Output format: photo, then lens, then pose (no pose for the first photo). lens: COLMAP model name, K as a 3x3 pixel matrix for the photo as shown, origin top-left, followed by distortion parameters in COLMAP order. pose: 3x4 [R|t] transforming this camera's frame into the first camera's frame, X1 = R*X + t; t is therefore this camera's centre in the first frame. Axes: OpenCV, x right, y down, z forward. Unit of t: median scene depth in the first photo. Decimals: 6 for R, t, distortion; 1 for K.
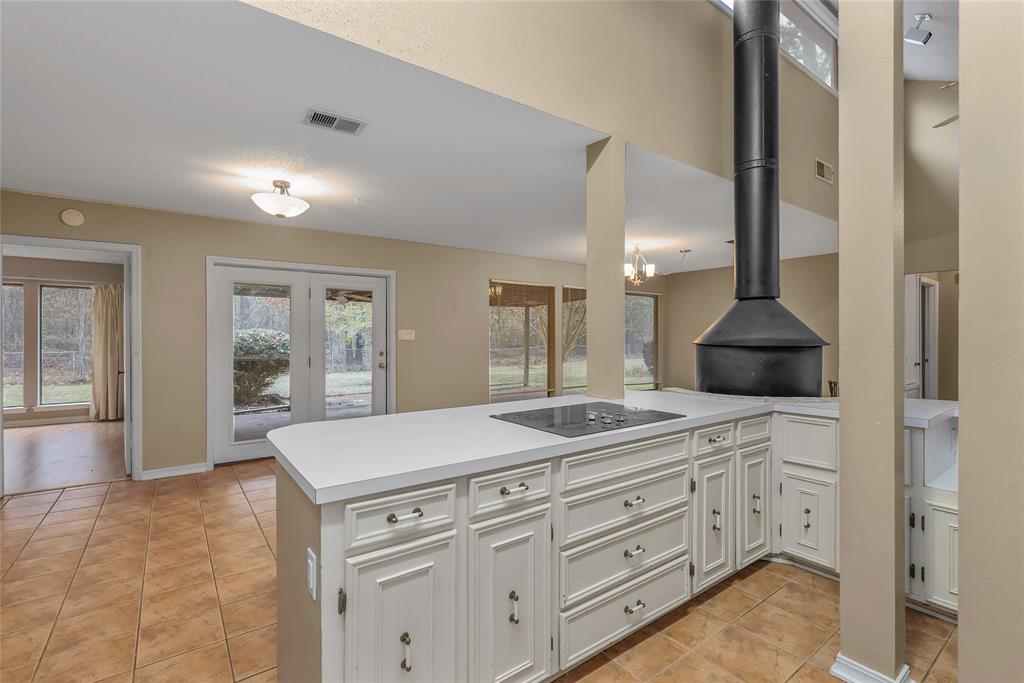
lens RADIAL K [[467.3, 0, 518.9], [0, 467.3, 335.7], [0, 0, 1]] dist [-0.008886, 0.003071]
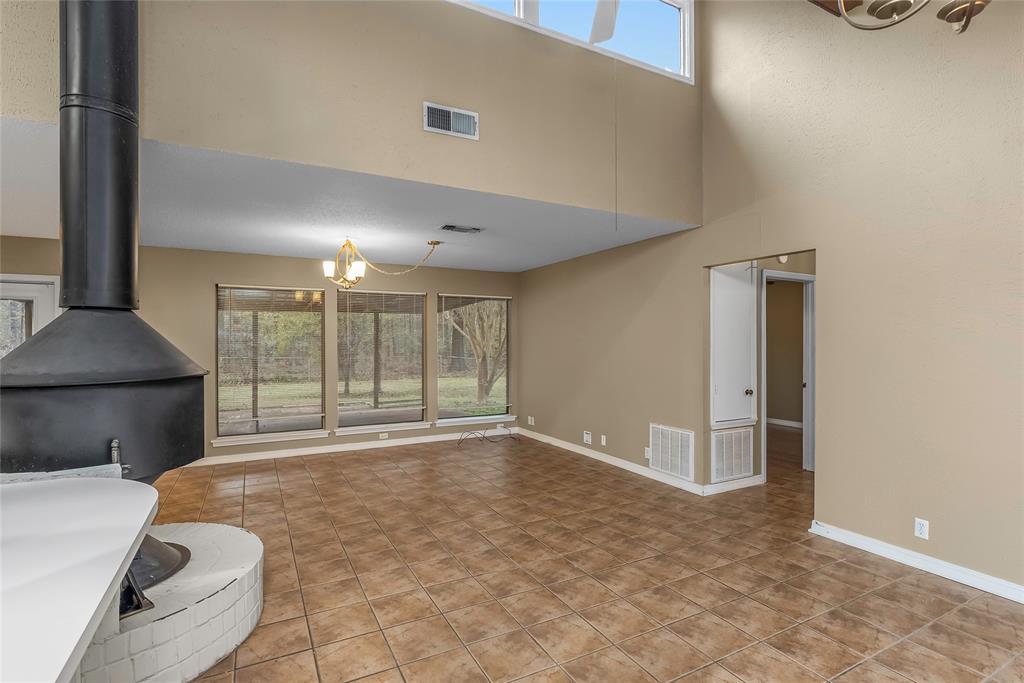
lens RADIAL K [[496.1, 0, 521.4], [0, 496.1, 345.2], [0, 0, 1]] dist [-0.007613, 0.002146]
pose [[0.989388, 0.002685, -0.145273, 1.138358], [-0.001420, 0.999960, 0.008811, -0.036011], [0.145291, -0.008511, 0.989352, 0.377104]]
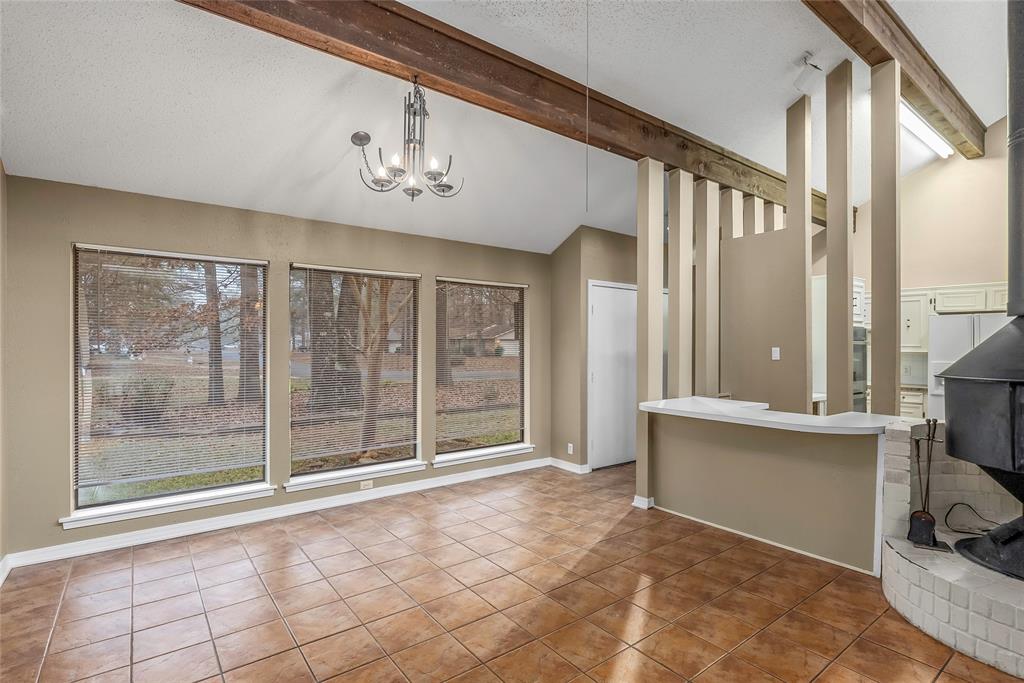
lens RADIAL K [[496.1, 0, 511.0], [0, 496.1, 343.7], [0, 0, 1]] dist [-0.007613, 0.002146]
pose [[-0.999996, -0.002799, -0.000994, 1.258513], [-0.002794, 0.999986, -0.004387, -0.035030], [0.001006, -0.004384, -0.999990, 1.661161]]
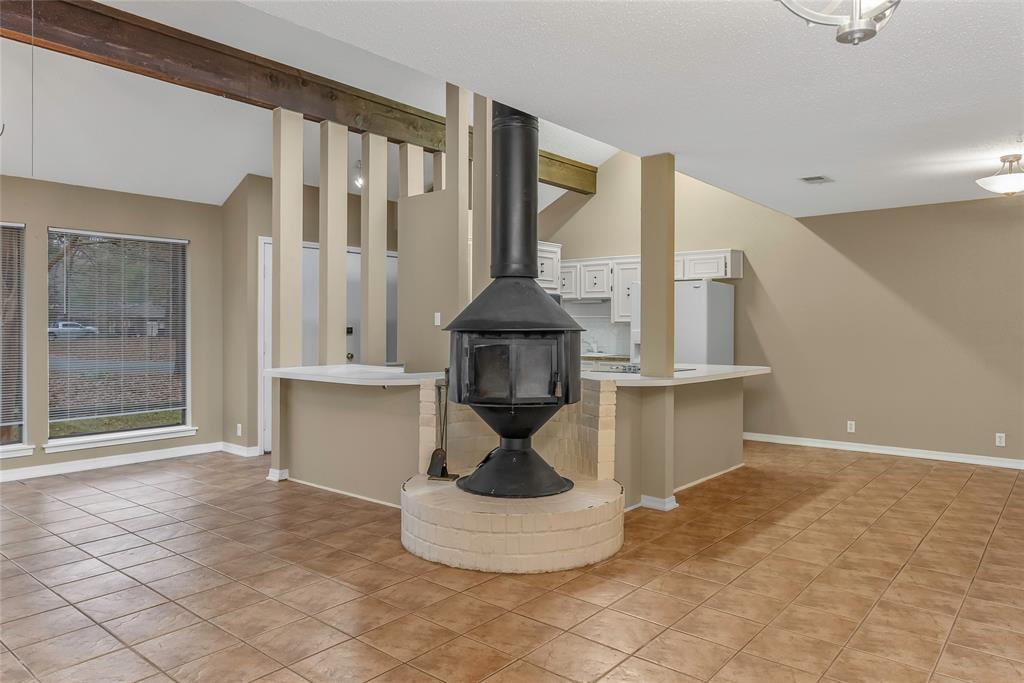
lens RADIAL K [[684.8, 0, 514.5], [0, 684.8, 329.2], [0, 0, 1]] dist [-0.005598, 0.000629]
pose [[-0.972329, -0.002689, -0.233601, 0.760694], [-0.003039, 0.999995, 0.001140, 0.009195], [0.233596, 0.001819, -0.972332, 2.110716]]
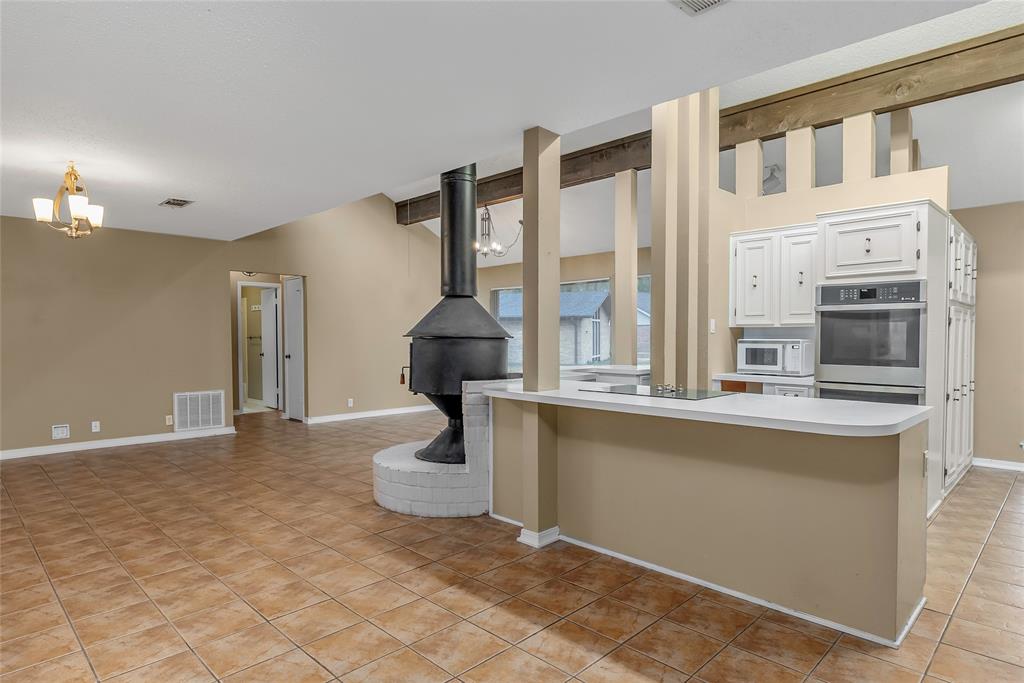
lens RADIAL K [[577.3, 0, 515.7], [0, 577.3, 348.4], [0, 0, 1]] dist [-0.006052, 0.002838]
pose [[-0.148909, -0.021626, 0.988614, -0.838348], [0.000185, 0.999760, 0.021898, 0.010236], [-0.988851, 0.003444, -0.148870, 1.020983]]
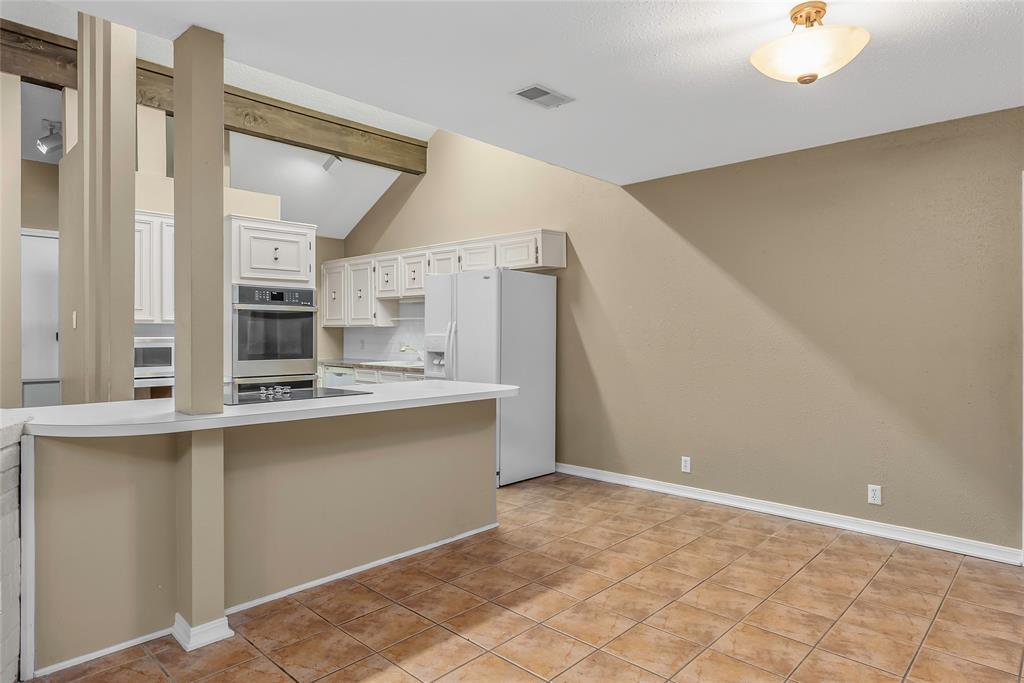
lens RADIAL K [[598.9, 0, 515.7], [0, 598.9, 337.3], [0, 0, 1]] dist [-0.009549, 0.005979]
pose [[-0.984682, 0.002069, -0.174349, -0.094243], [0.001025, 0.999981, 0.006078, 0.011913], [0.174358, 0.005806, -0.984665, 1.593389]]
